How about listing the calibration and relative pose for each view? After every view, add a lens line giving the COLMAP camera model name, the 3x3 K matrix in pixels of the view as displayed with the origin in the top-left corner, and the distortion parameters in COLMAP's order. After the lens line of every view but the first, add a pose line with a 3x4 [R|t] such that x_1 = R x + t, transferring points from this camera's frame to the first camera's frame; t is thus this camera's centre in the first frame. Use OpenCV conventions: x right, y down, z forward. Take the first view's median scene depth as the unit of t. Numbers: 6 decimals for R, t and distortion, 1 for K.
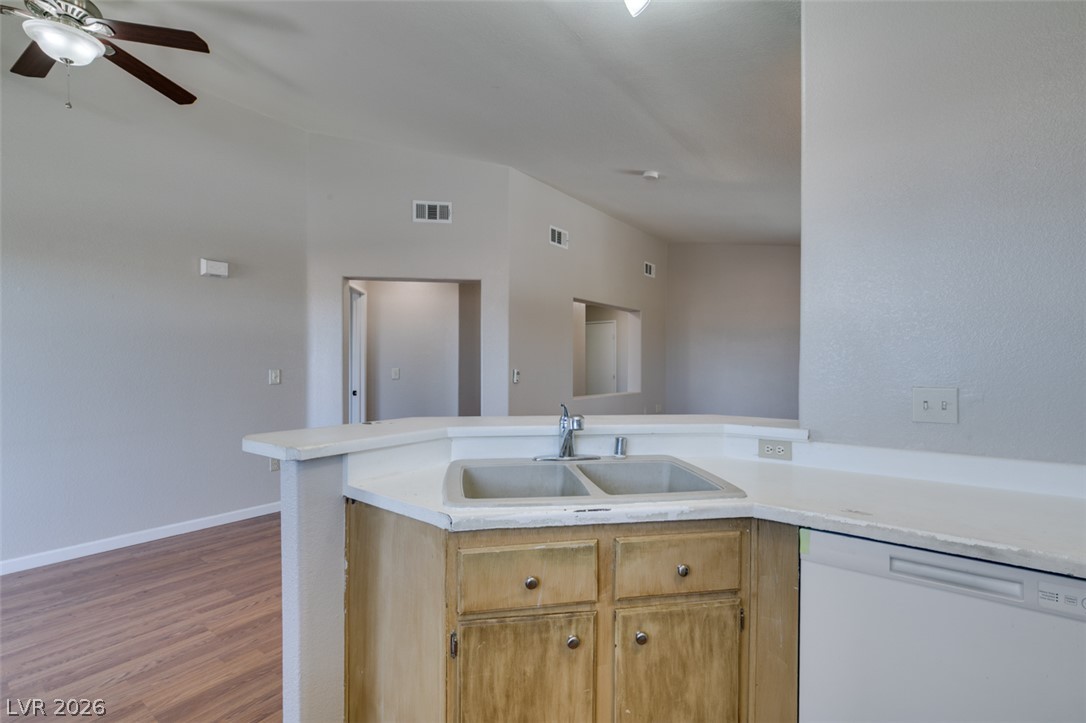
lens RADIAL K [[487.3, 0, 543.5], [0, 487.3, 364.2], [0, 0, 1]] dist [0.001882, -0.002202]
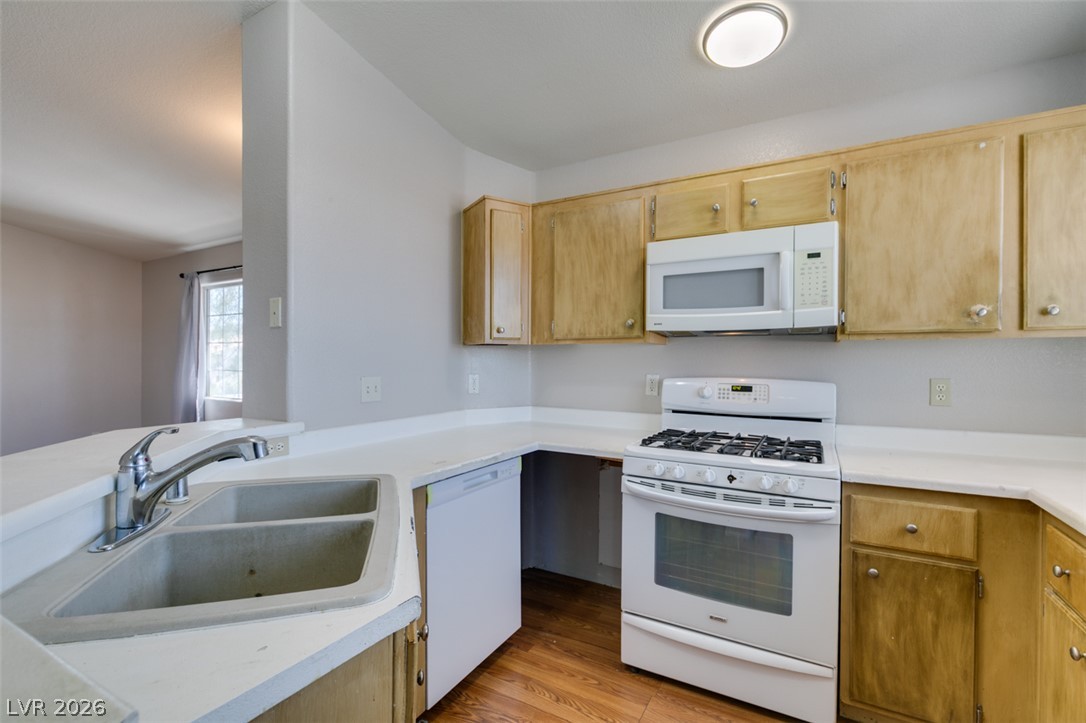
lens RADIAL K [[487.3, 0, 541.0], [0, 487.3, 362.4], [0, 0, 1]] dist [0.001882, -0.002202]
pose [[-0.124615, -0.004281, 0.992196, -0.292949], [0.001560, 0.999989, 0.004510, 0.000730], [-0.992204, 0.002110, -0.124607, 0.314112]]
